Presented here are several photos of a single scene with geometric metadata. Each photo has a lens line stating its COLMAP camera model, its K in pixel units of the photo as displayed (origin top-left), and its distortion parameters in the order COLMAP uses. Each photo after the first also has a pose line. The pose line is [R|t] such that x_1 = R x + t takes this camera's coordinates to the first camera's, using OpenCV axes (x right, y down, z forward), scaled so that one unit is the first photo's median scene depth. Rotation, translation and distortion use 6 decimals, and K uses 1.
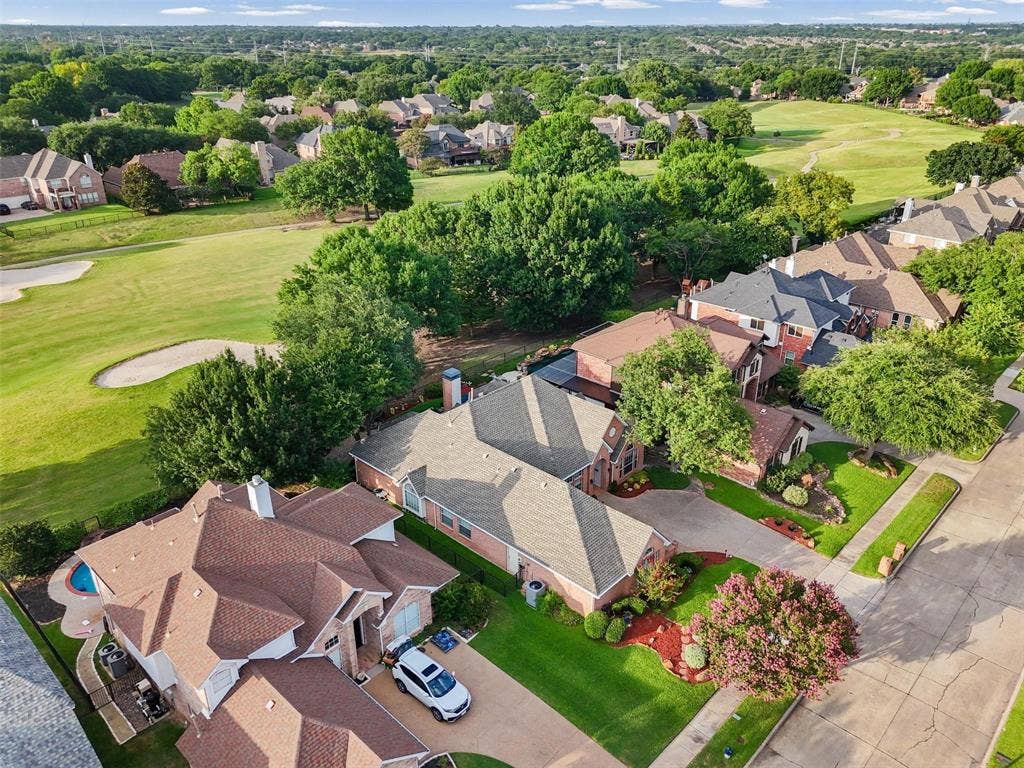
lens RADIAL K [[755.0, 0, 512.0], [0, 755.0, 384.0], [0, 0, 1]] dist [0.025889, -0.000894]
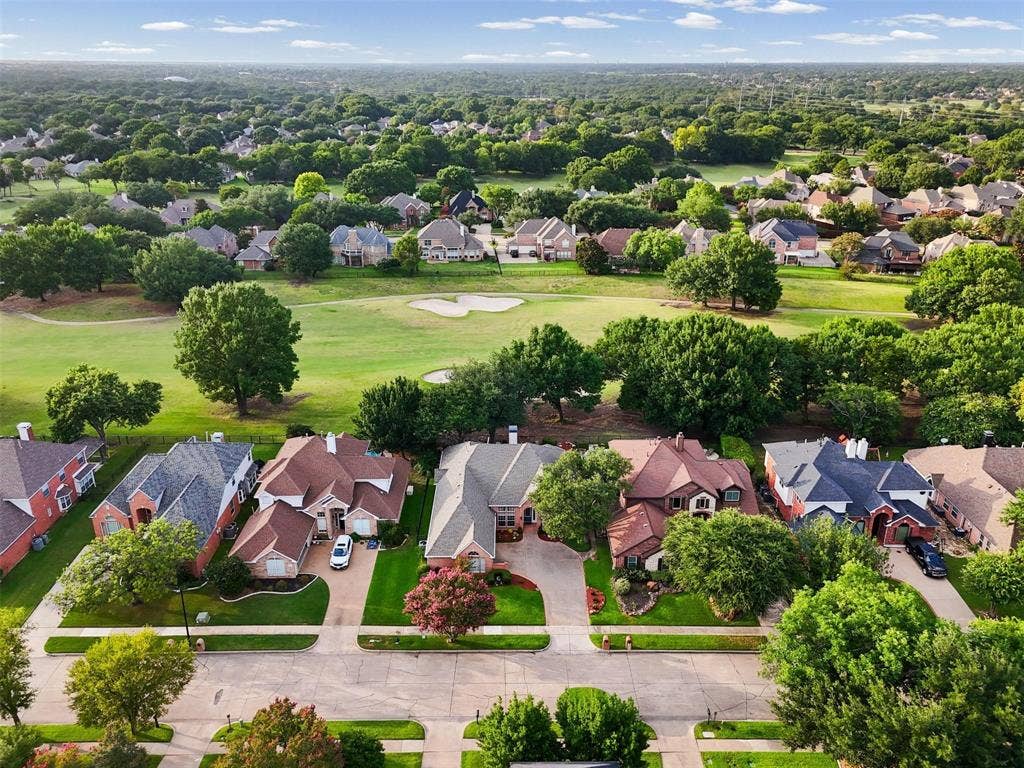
lens RADIAL K [[755.0, 0, 512.0], [0, 755.0, 384.0], [0, 0, 1]] dist [0.025889, -0.000894]
pose [[0.693635, 0.279440, -0.663916, 0.532620], [-0.309061, 0.947992, 0.076112, -0.125665], [0.650655, 0.152397, 0.743924, -0.115264]]
